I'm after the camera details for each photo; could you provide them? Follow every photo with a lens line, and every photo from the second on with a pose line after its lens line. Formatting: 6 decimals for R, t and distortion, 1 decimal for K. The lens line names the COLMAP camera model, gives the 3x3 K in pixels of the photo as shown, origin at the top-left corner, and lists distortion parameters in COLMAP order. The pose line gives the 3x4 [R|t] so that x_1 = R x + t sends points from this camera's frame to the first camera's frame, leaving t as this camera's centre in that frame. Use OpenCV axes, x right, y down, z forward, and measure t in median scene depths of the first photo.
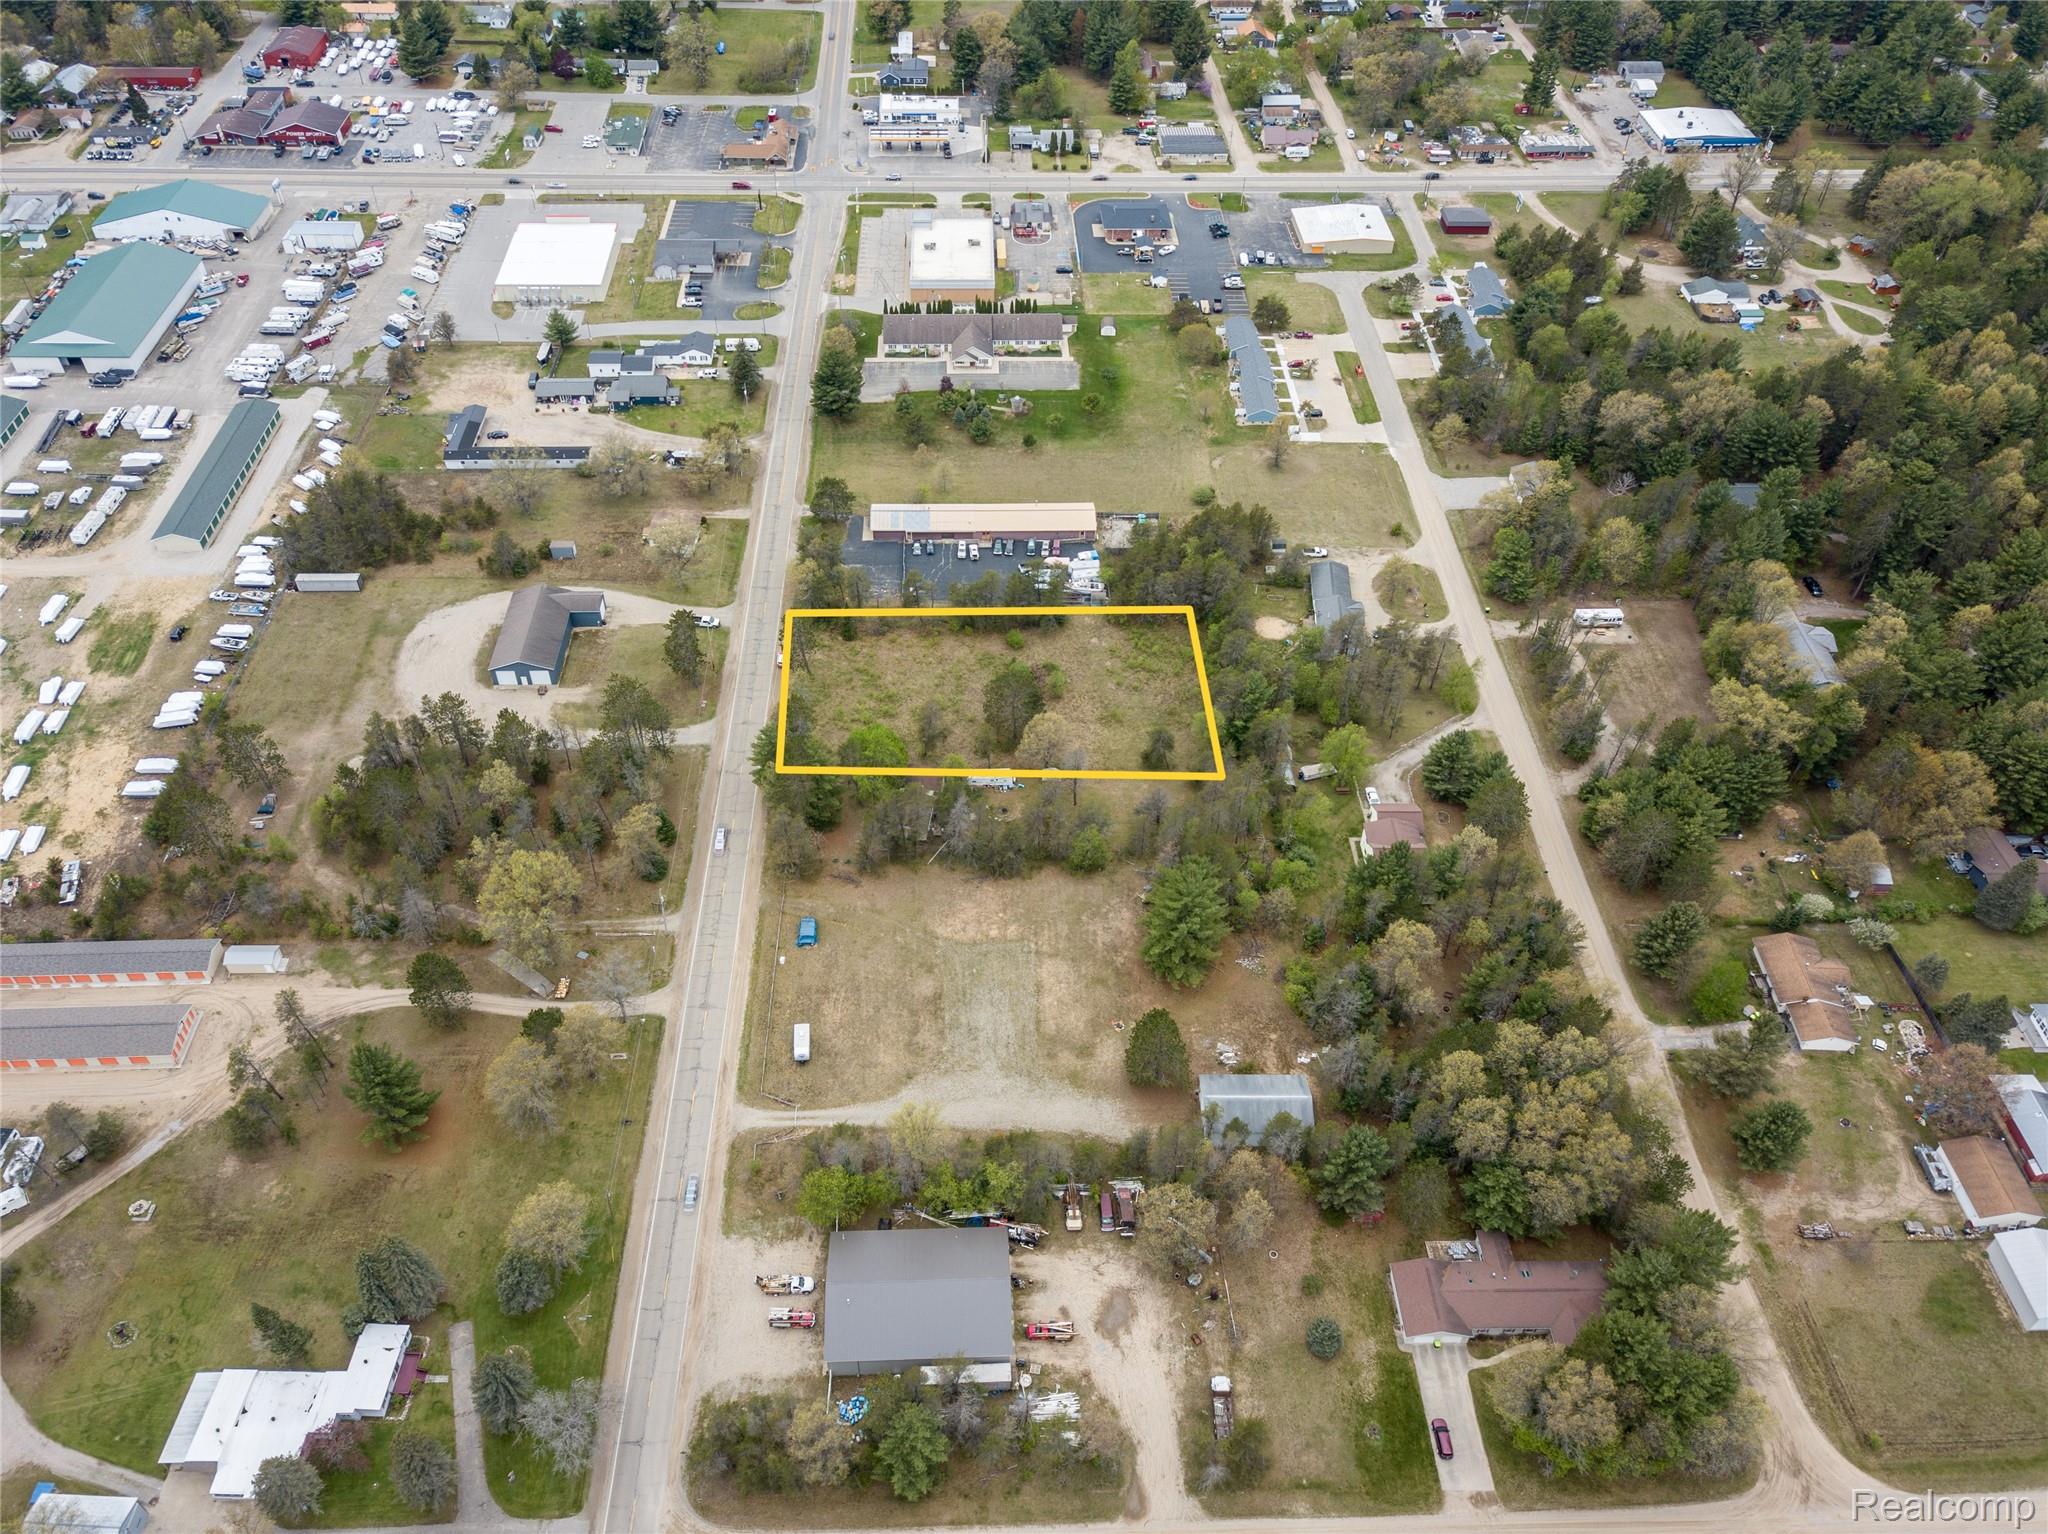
lens RADIAL K [[1550.4, 0, 1022.3], [0, 1550.4, 778.2], [0, 0, 1]] dist [0.026861, 0.005797]
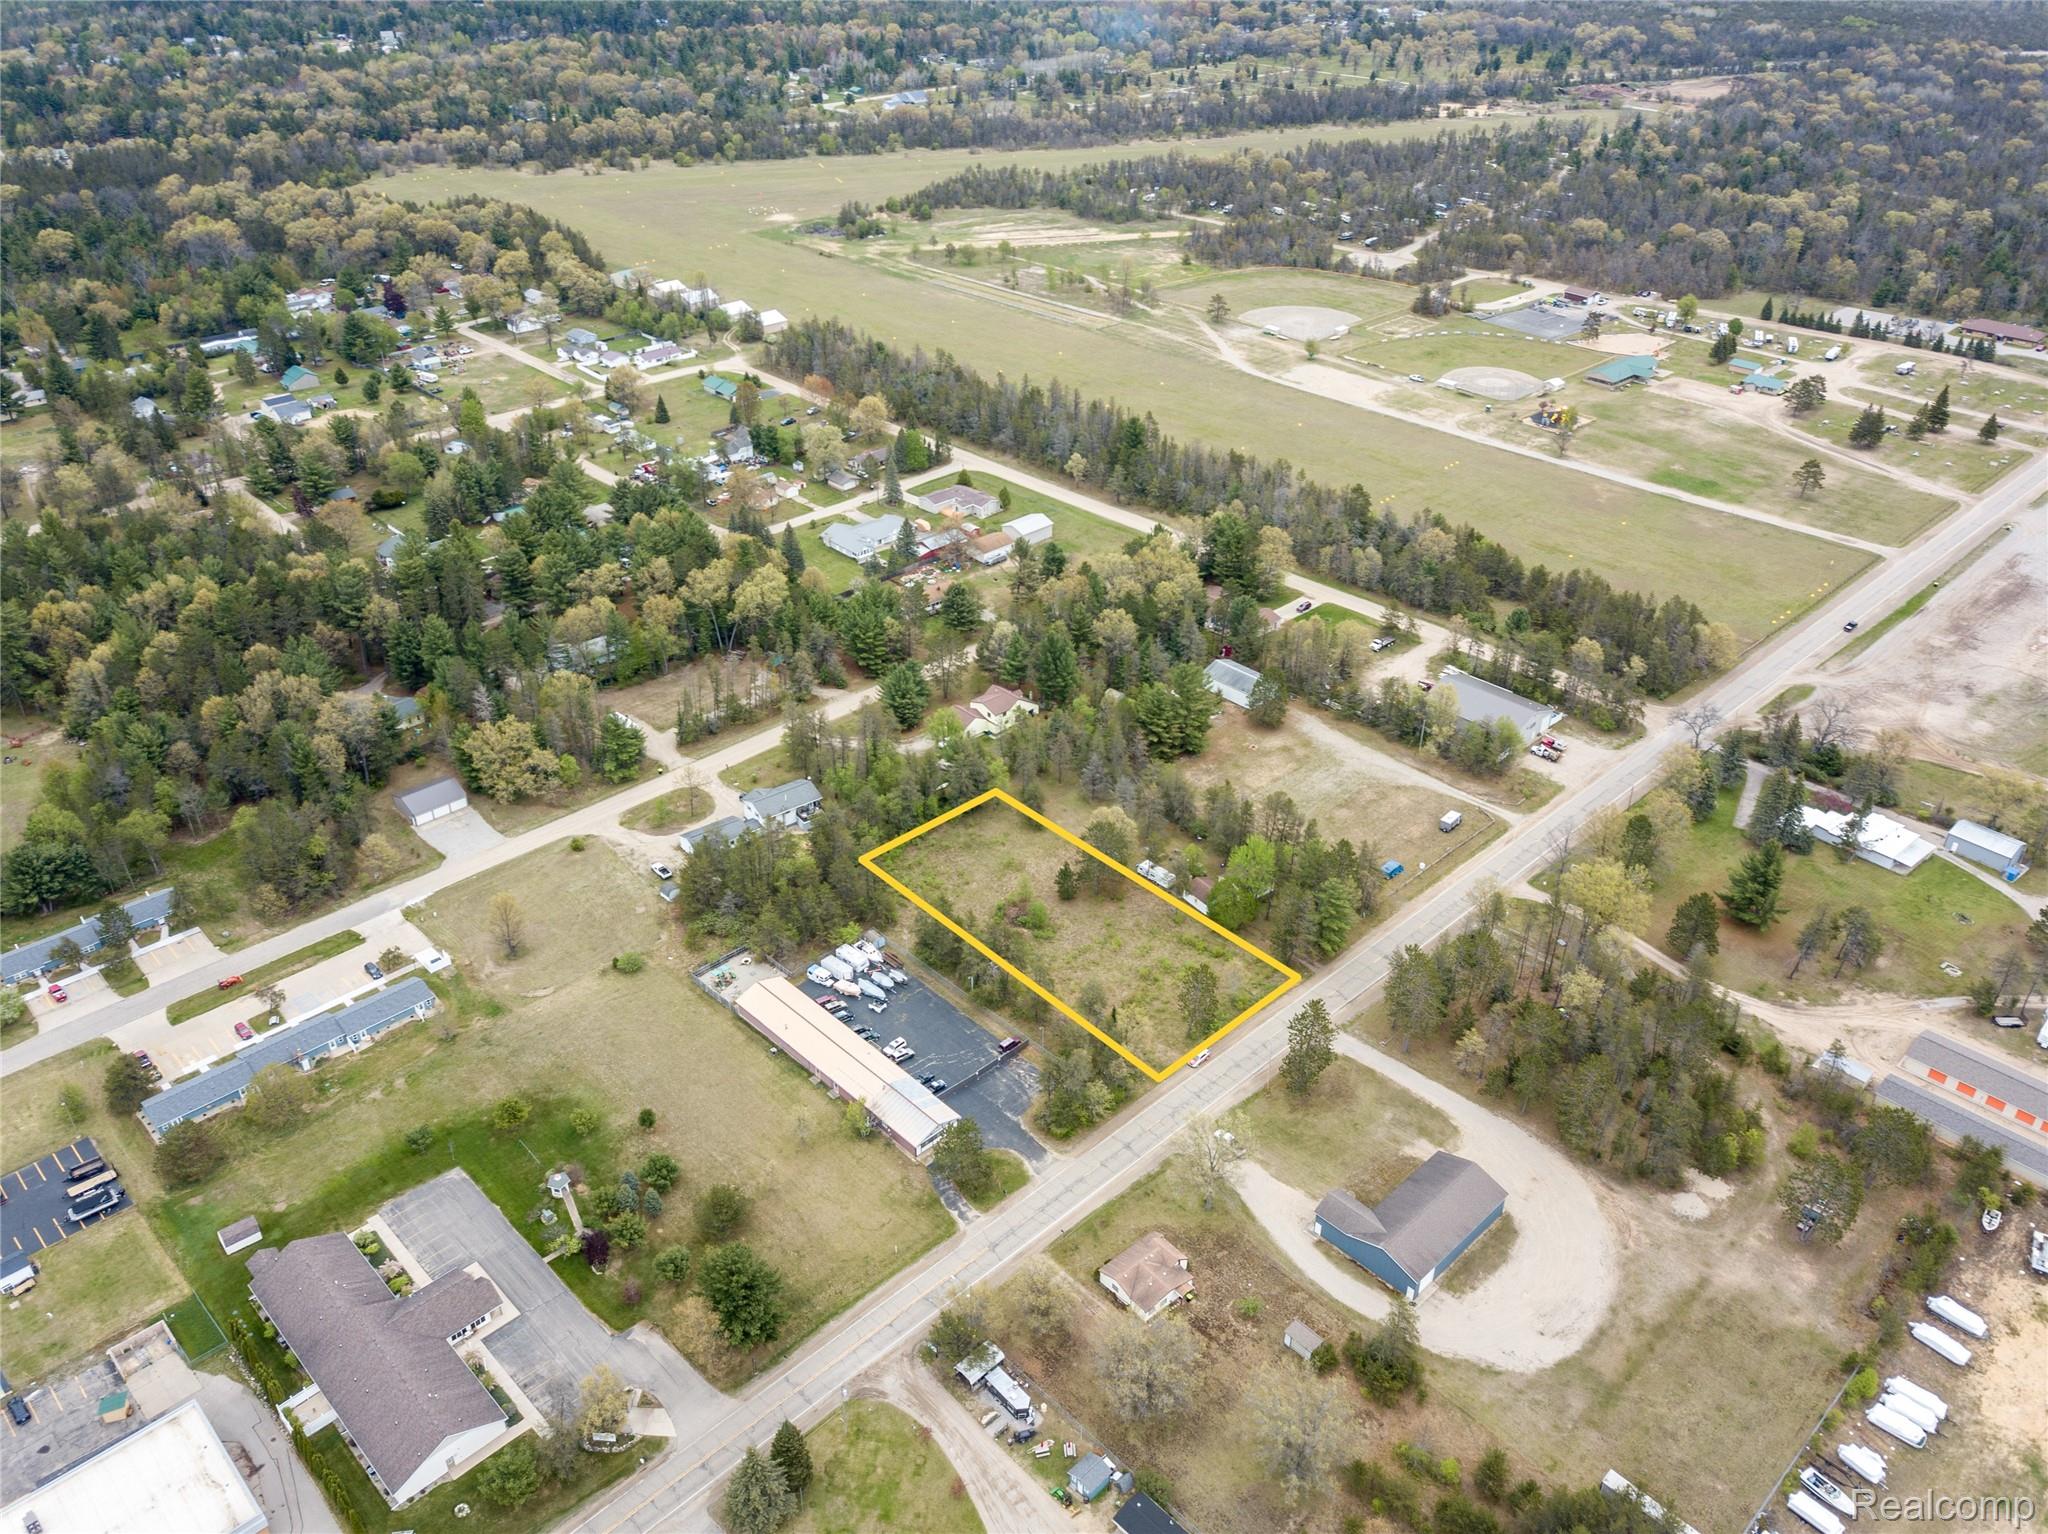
lens RADIAL K [[1550.4, 0, 1022.3], [0, 1550.4, 778.2], [0, 0, 1]] dist [0.026861, 0.005797]
pose [[-0.669161, -0.412476, 0.618132, -0.449046], [0.508567, 0.352309, 0.785645, -0.692074], [-0.541833, 0.840084, -0.025980, 0.754623]]
